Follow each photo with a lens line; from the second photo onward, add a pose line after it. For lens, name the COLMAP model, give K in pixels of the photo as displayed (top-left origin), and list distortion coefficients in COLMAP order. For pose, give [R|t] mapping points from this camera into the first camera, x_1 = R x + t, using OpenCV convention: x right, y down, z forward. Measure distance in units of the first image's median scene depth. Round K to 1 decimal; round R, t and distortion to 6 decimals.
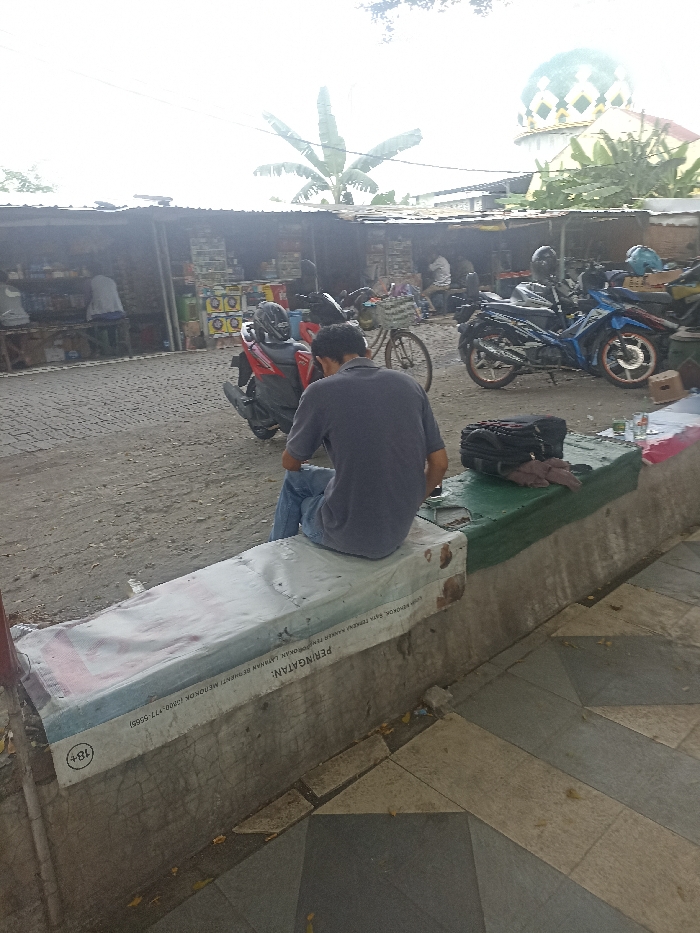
lens RADIAL K [[672.3, 0, 350.0], [0, 672.3, 466.5], [0, 0, 1]] dist [0.031852, -0.023828]
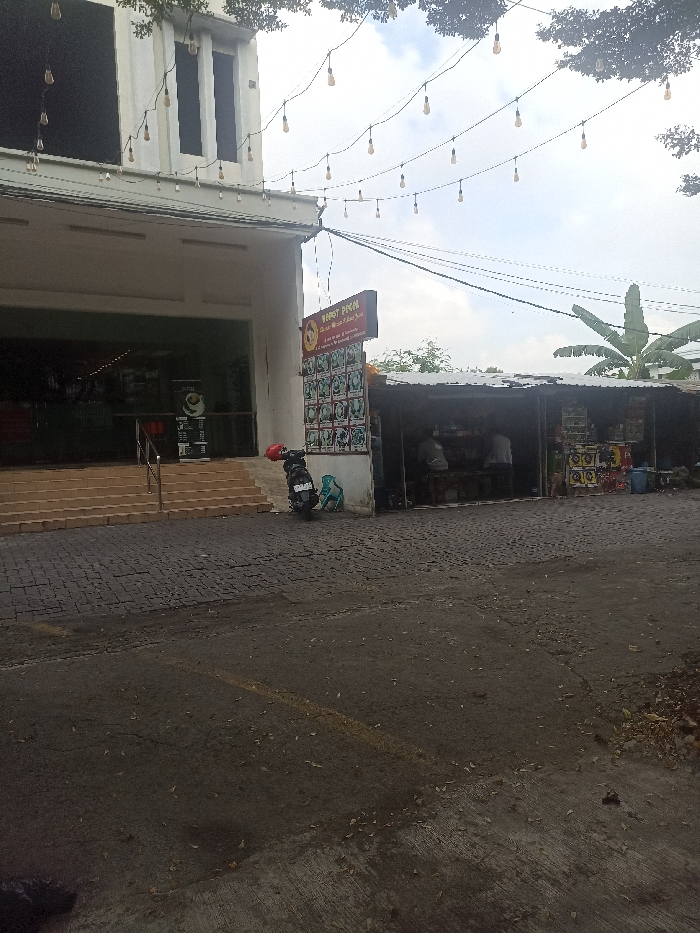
lens RADIAL K [[672.3, 0, 350.0], [0, 672.3, 466.5], [0, 0, 1]] dist [0.031852, -0.023828]
pose [[0.966881, 0.038401, -0.252323, -0.285046], [-0.095224, 0.971507, -0.217038, 0.067865], [0.236800, 0.233877, 0.942989, -0.217242]]
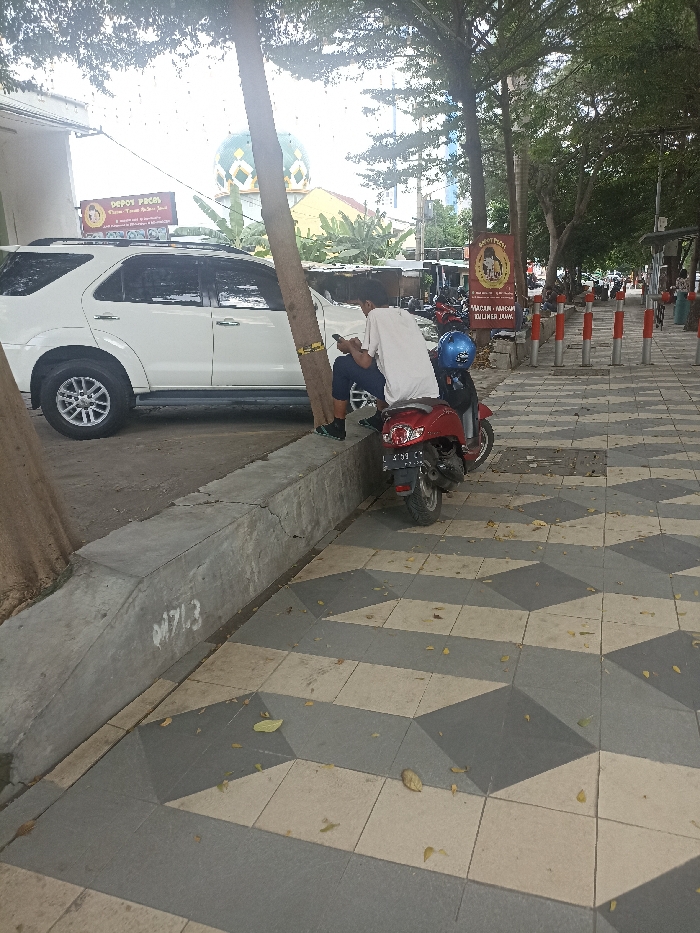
lens RADIAL K [[672.3, 0, 350.0], [0, 672.3, 466.5], [0, 0, 1]] dist [0.031852, -0.023828]
pose [[0.893757, -0.090286, 0.439370, -0.778484], [0.115731, 0.992784, -0.031410, 0.258424], [-0.433364, 0.078922, 0.897757, -0.708735]]
